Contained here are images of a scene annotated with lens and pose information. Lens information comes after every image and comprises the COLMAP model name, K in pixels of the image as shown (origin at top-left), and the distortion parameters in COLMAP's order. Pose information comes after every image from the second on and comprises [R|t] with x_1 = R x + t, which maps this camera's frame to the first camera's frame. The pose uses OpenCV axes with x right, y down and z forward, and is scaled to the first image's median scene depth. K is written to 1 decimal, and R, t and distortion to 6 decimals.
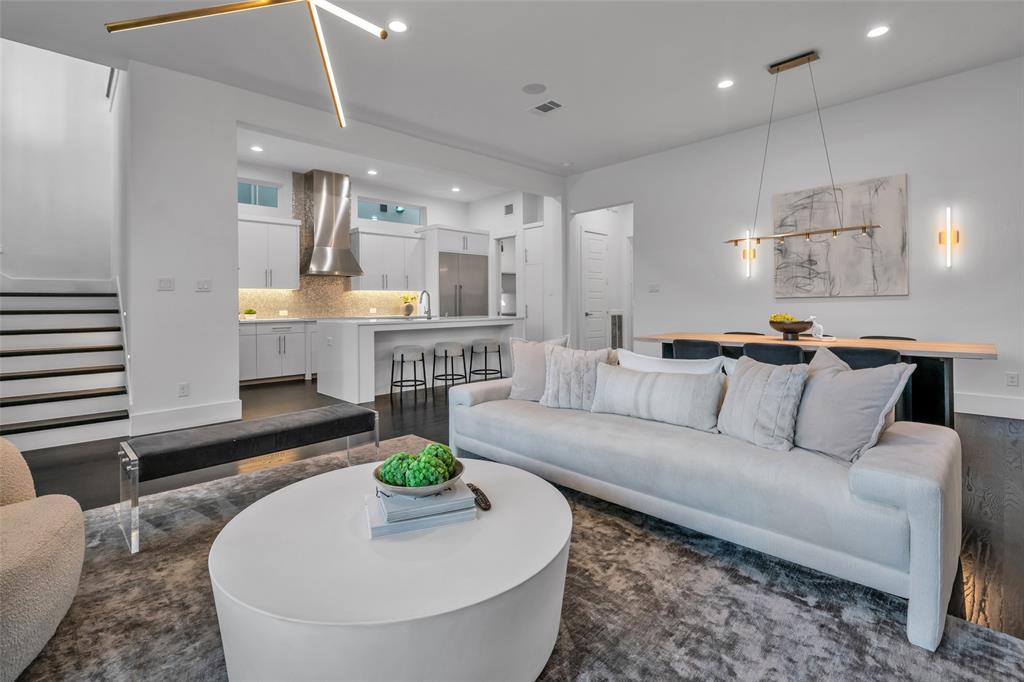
lens RADIAL K [[475.1, 0, 510.1], [0, 475.1, 305.5], [0, 0, 1]] dist [0.000060, -0.000323]
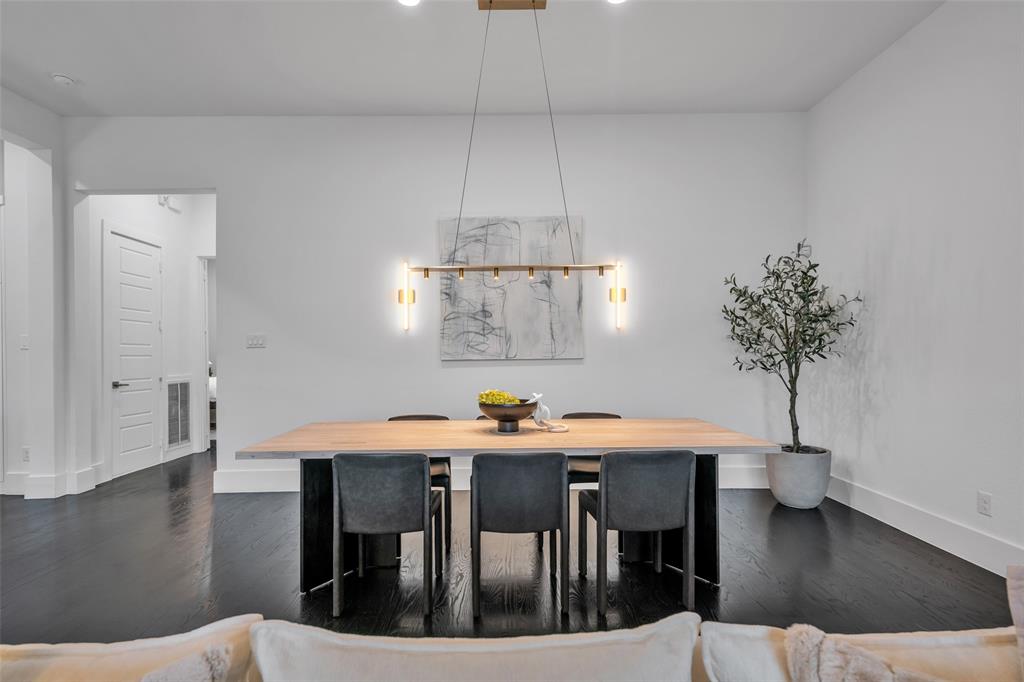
lens RADIAL K [[509.4, 0, 504.7], [0, 509.4, 354.9], [0, 0, 1]] dist [0.016402, -0.000114]
pose [[0.693661, 0.004494, 0.720288, 0.065526], [-0.002287, 0.999989, -0.004036, -0.020509], [-0.720298, 0.001152, 0.693664, 0.383715]]
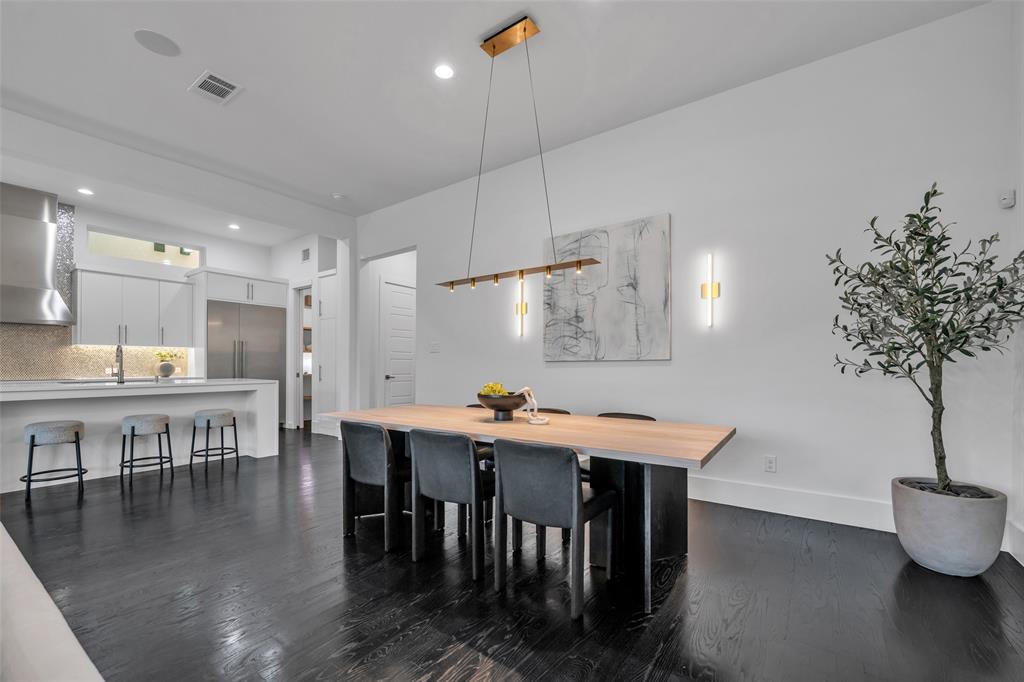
lens RADIAL K [[422.4, 0, 508.6], [0, 422.4, 366.7], [0, 0, 1]] dist [-0.004139, -0.000478]
pose [[0.984327, 0.010053, 0.176065, 0.354651], [-0.011130, 0.999925, 0.005129, -0.008746], [-0.176000, -0.007008, 0.984365, 0.266573]]
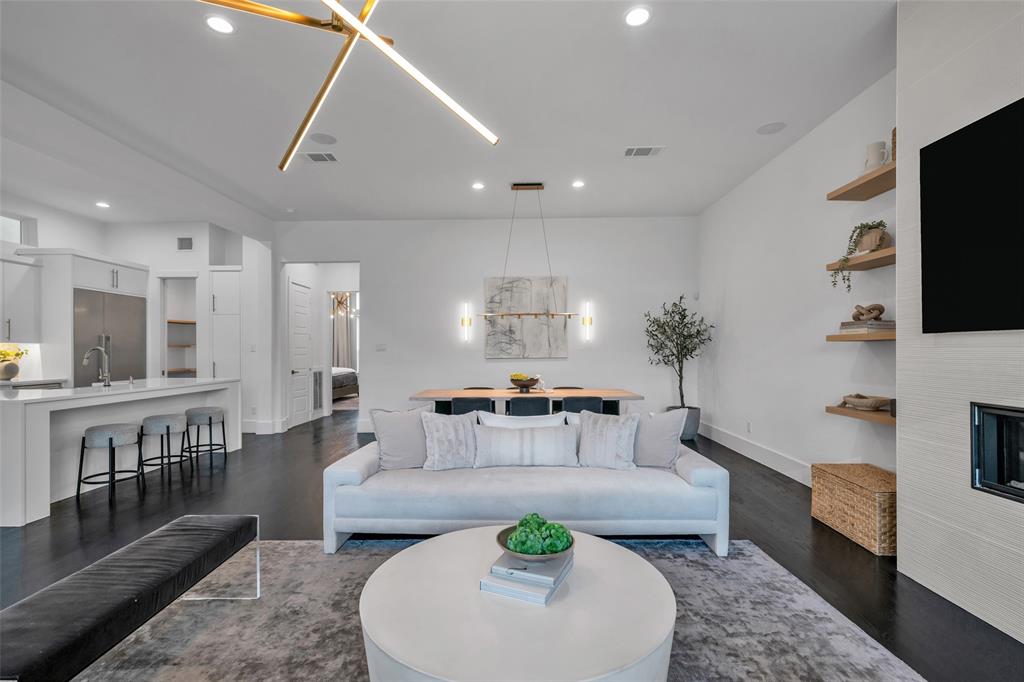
lens RADIAL K [[476.4, 0, 506.3], [0, 476.4, 350.3], [0, 0, 1]] dist [0.017349, -0.000255]
pose [[0.712590, 0.010260, 0.701505, -0.285136], [-0.005218, 0.999943, -0.009325, -0.025152], [-0.701561, 0.002985, 0.712603, 0.057668]]
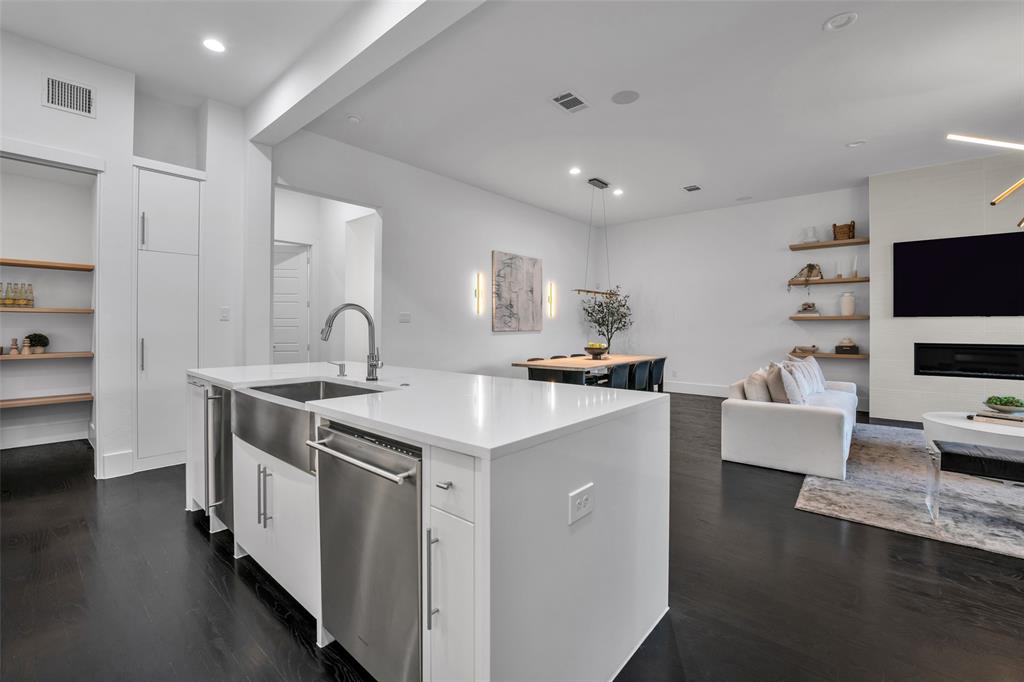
lens RADIAL K [[438.7, 0, 509.0], [0, 438.7, 330.5], [0, 0, 1]] dist [-0.009785, 0.000044]
pose [[-0.089617, 0.005335, 0.995962, -0.602098], [-0.000673, 0.999985, -0.005417, -0.010725], [-0.995976, -0.001156, -0.089612, 1.038373]]
